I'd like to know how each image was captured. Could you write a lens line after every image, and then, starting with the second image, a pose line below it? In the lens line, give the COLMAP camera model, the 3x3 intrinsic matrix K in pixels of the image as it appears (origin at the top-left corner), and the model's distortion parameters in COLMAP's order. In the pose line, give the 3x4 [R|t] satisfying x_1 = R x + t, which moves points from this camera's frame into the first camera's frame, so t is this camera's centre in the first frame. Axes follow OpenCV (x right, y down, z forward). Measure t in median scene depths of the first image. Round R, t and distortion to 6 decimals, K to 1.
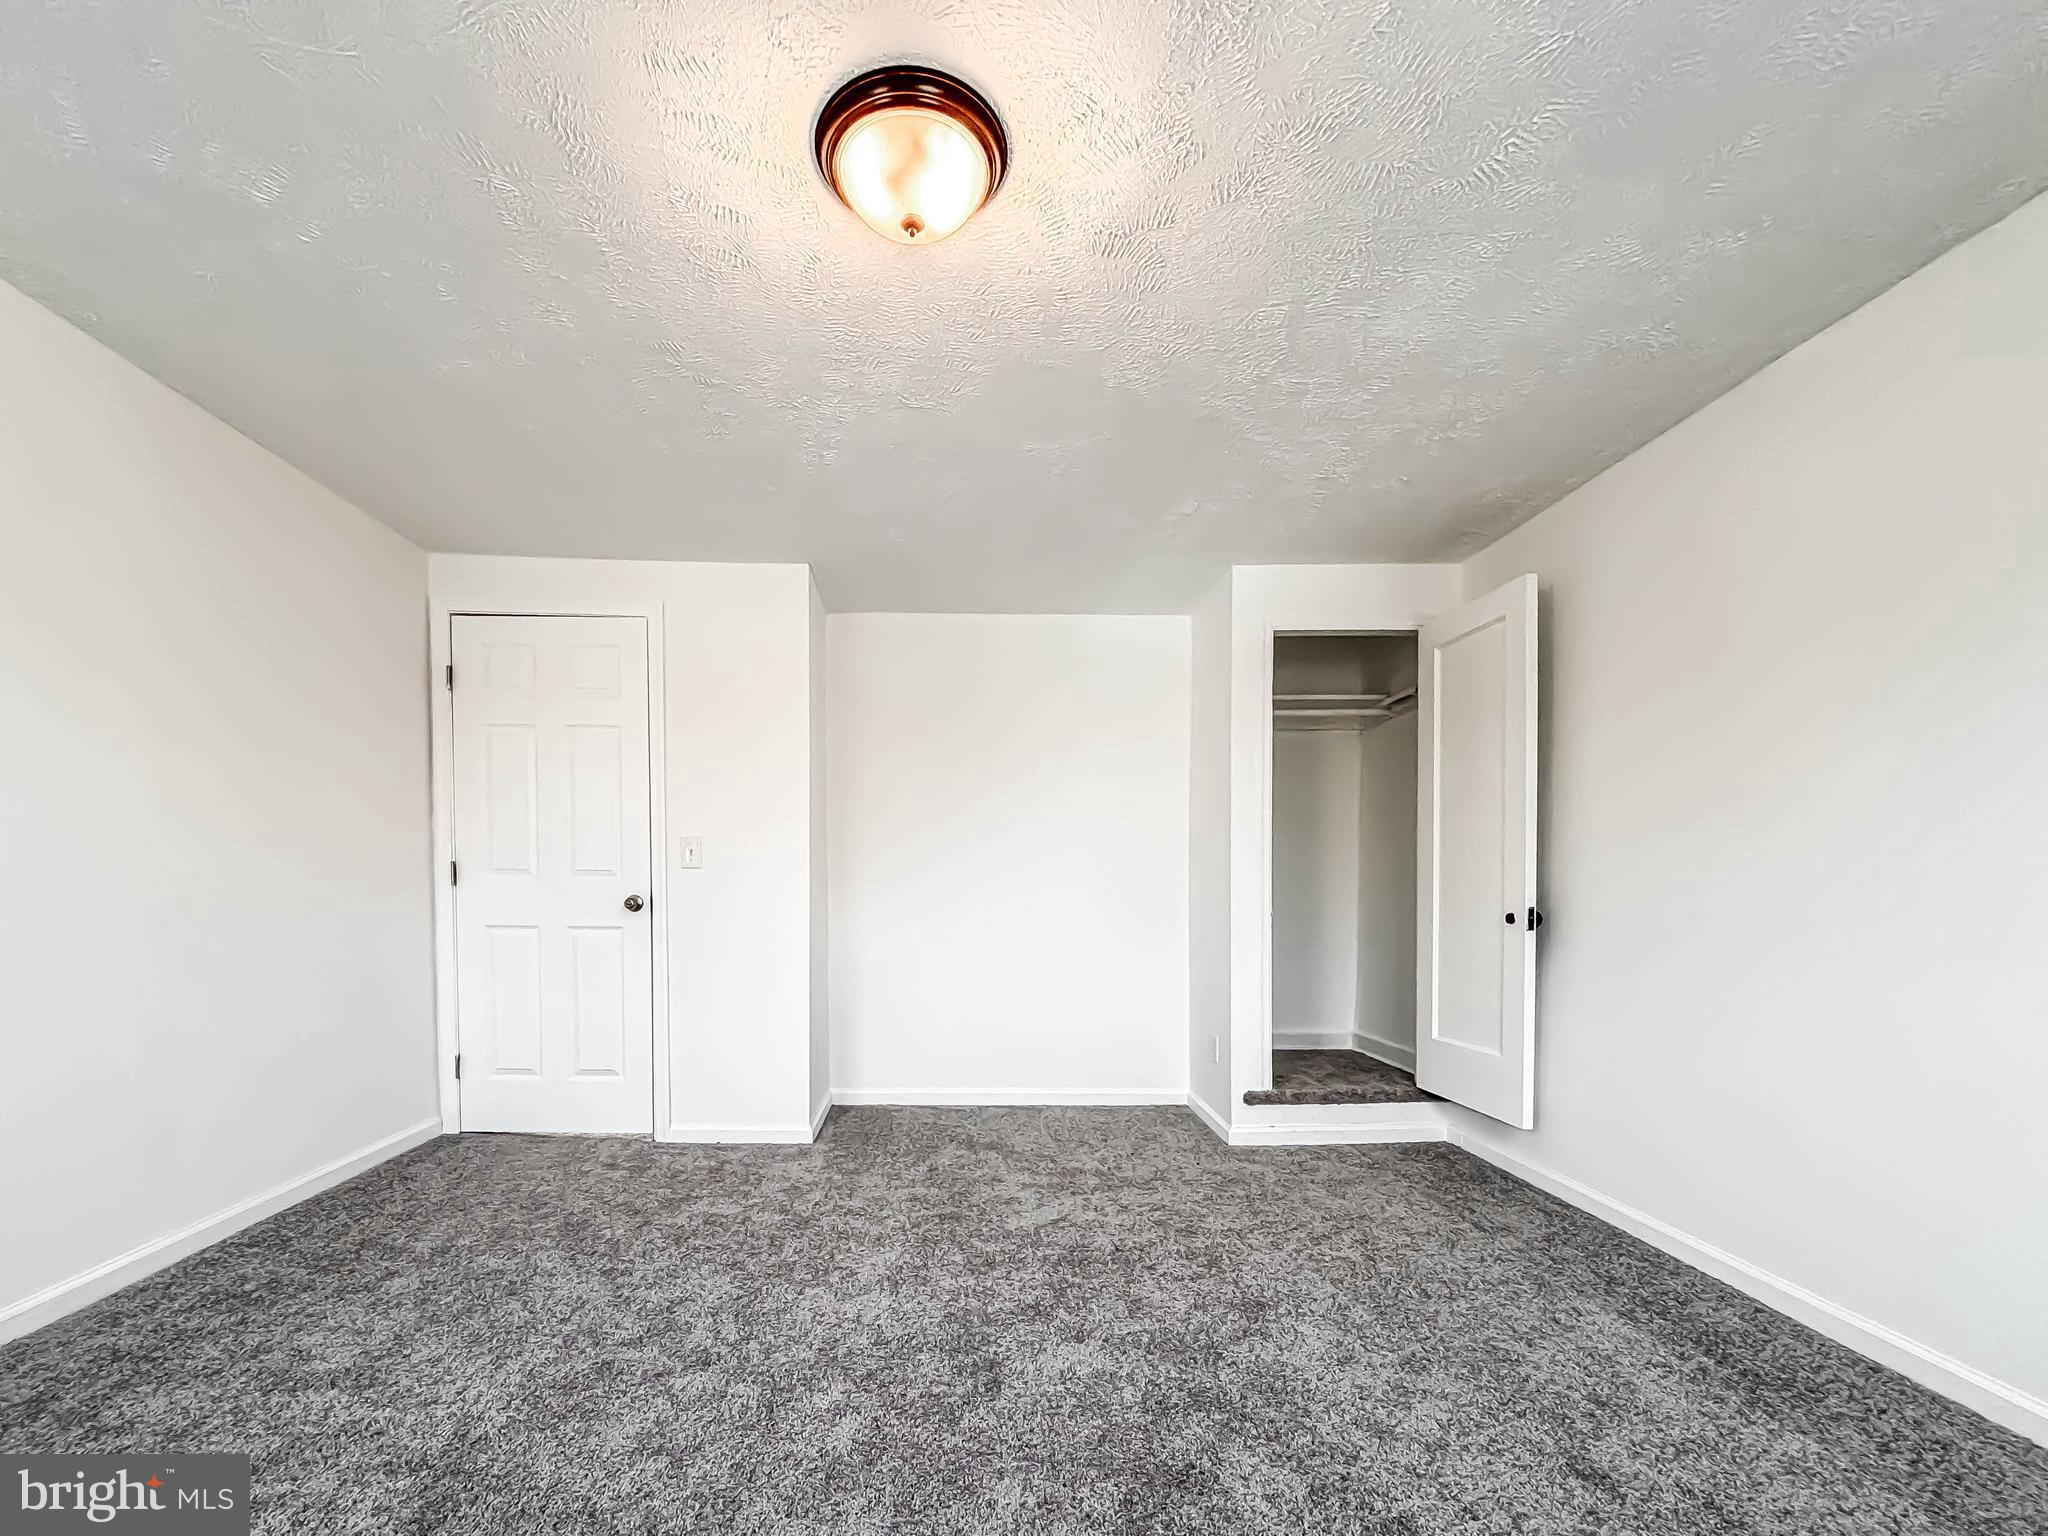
lens RADIAL K [[879.4, 0, 972.1], [0, 879.4, 913.1], [0, 0, 1]] dist [0.001876, -0.000365]
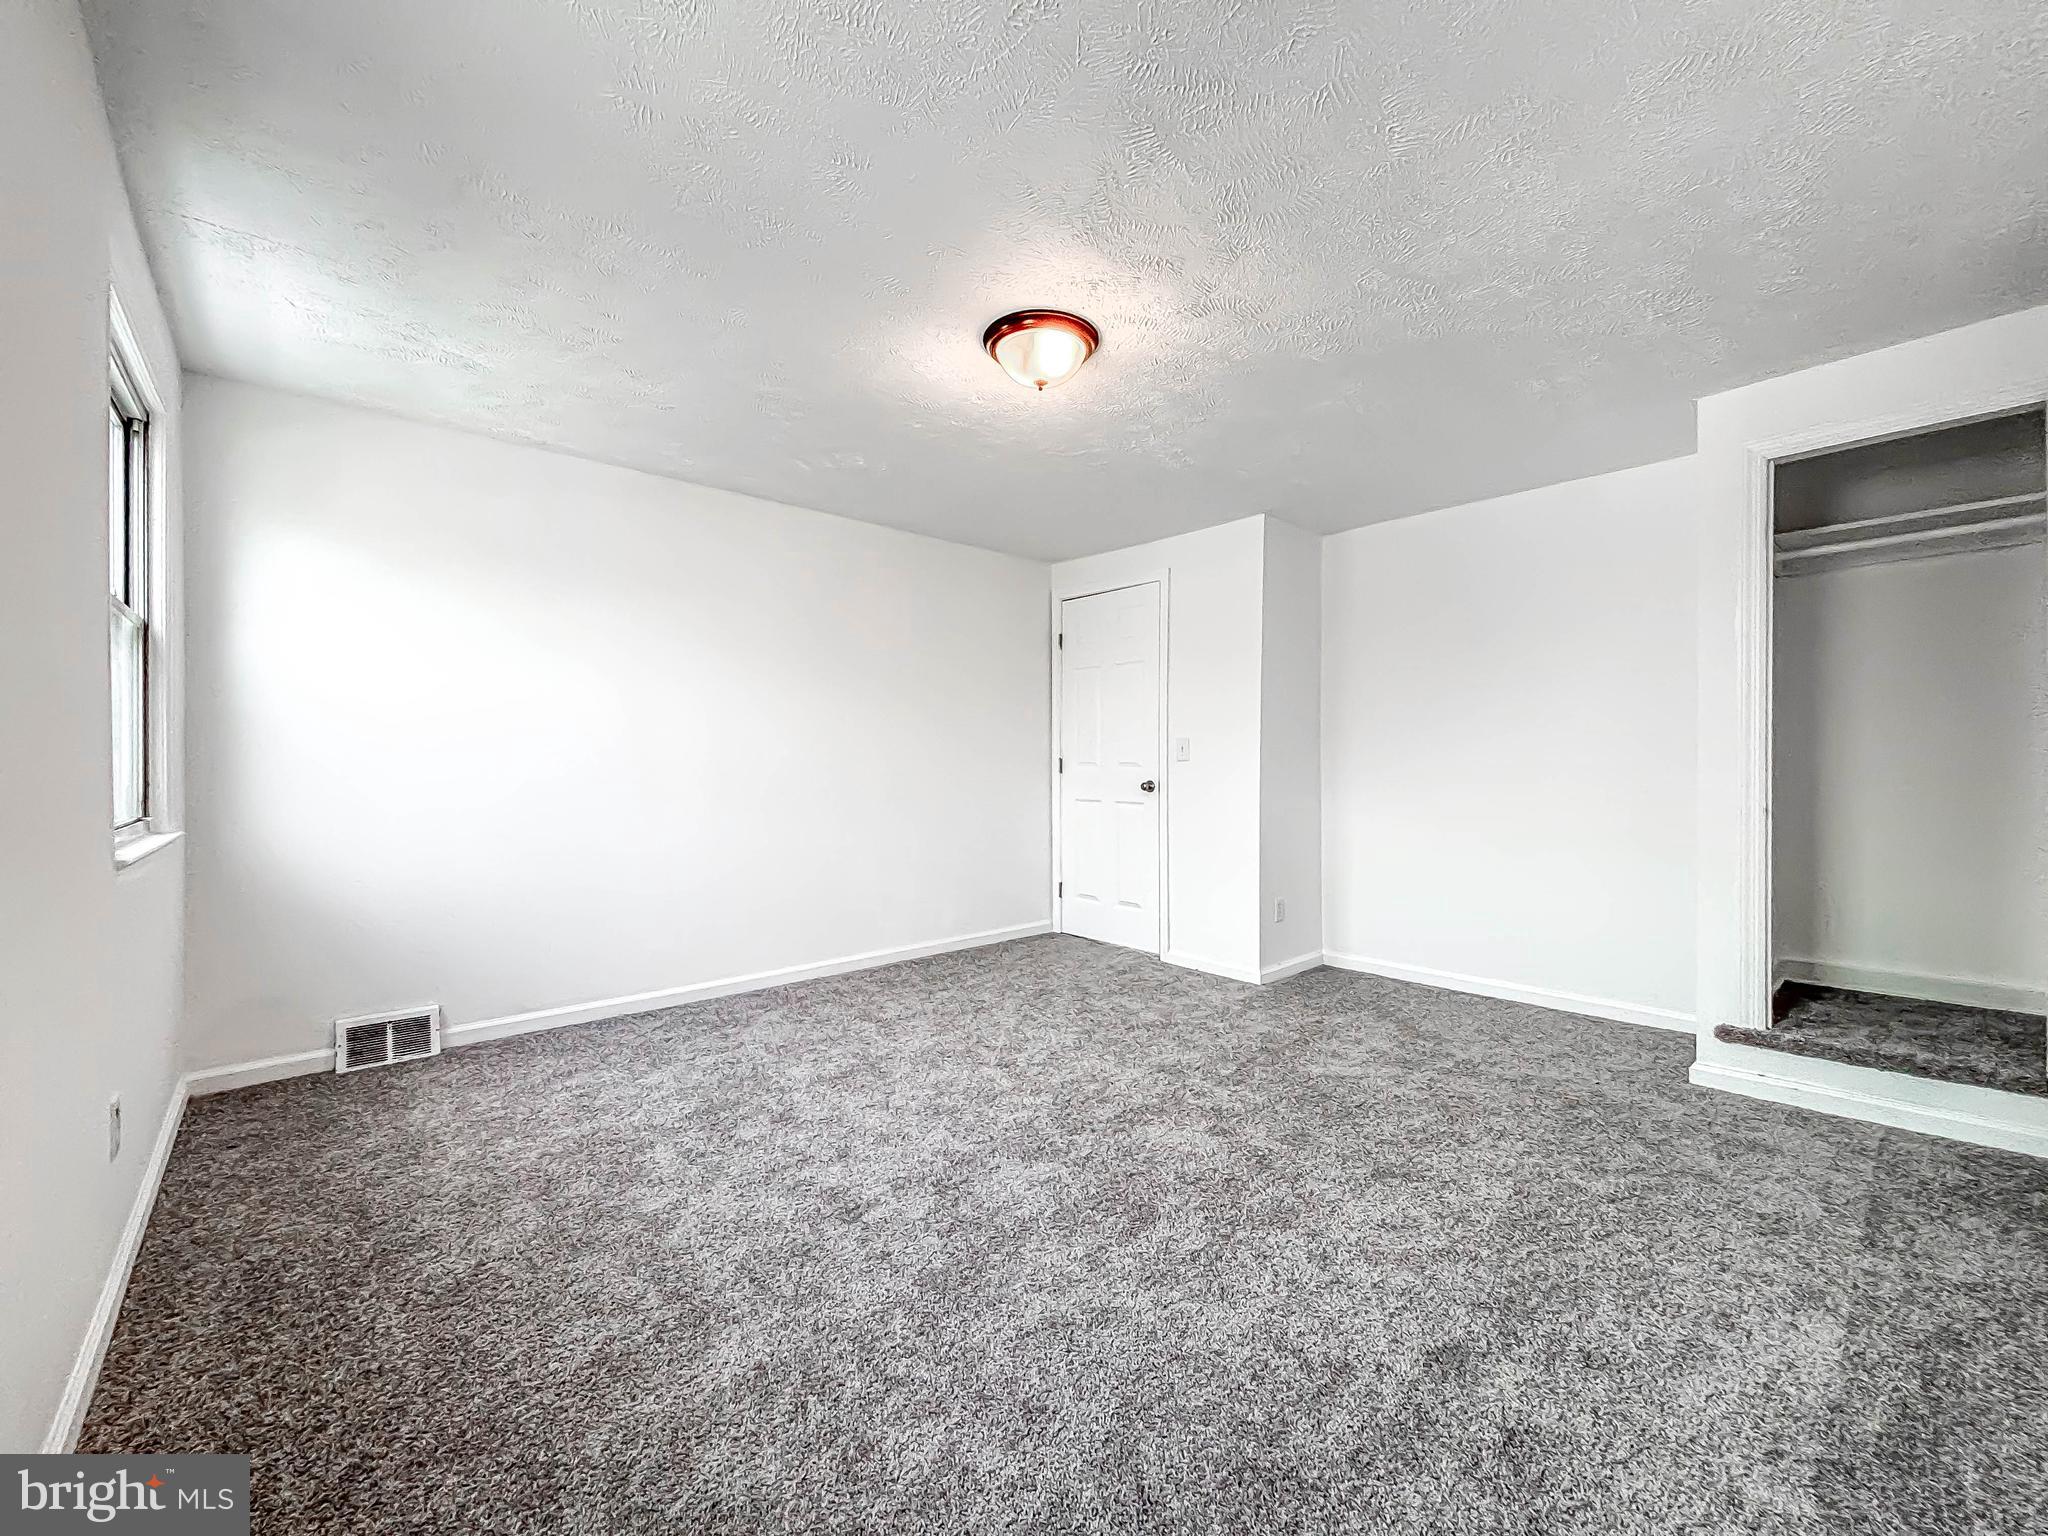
lens RADIAL K [[827.1, 0, 1036.0], [0, 827.1, 770.2], [0, 0, 1]] dist [0.003382, 0.000040]
pose [[0.664640, 0.001035, -0.747163, 0.480431], [-0.015785, 0.999795, -0.012657, -0.017438], [0.746997, 0.020206, 0.664520, -0.007983]]
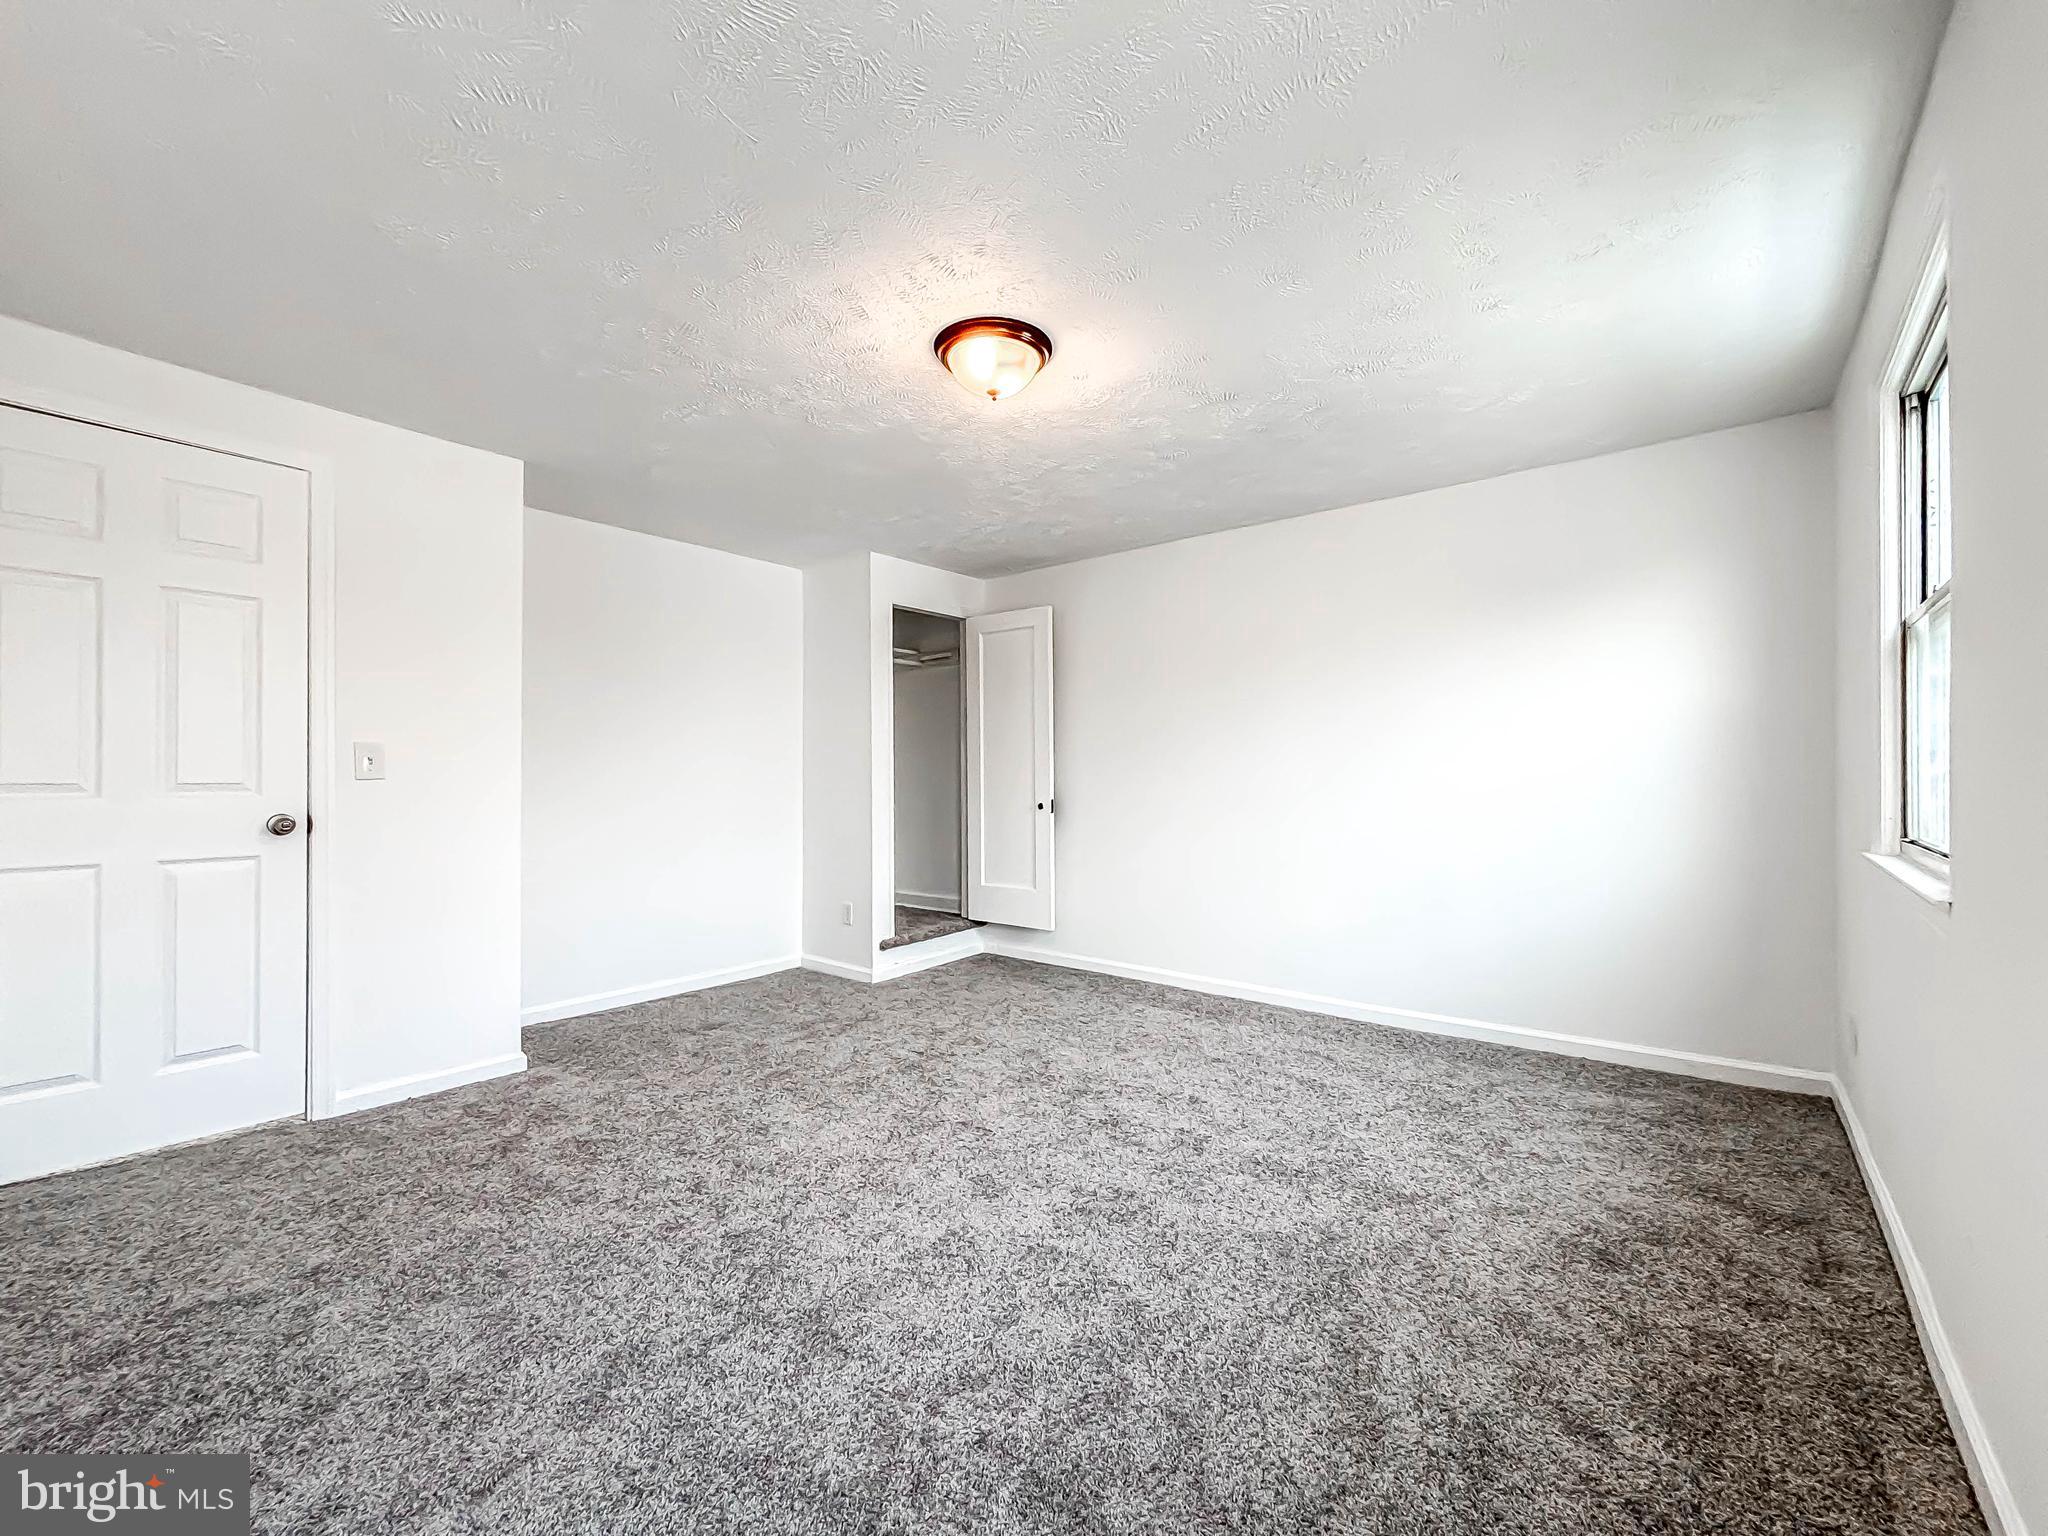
lens RADIAL K [[827.1, 0, 1038.9], [0, 827.1, 767.2], [0, 0, 1]] dist [0.003382, 0.000040]
pose [[0.637653, 0.001090, 0.770323, -0.526000], [0.029845, 0.999213, -0.026118, -0.023127], [-0.769746, 0.039644, 0.637119, -0.001914]]
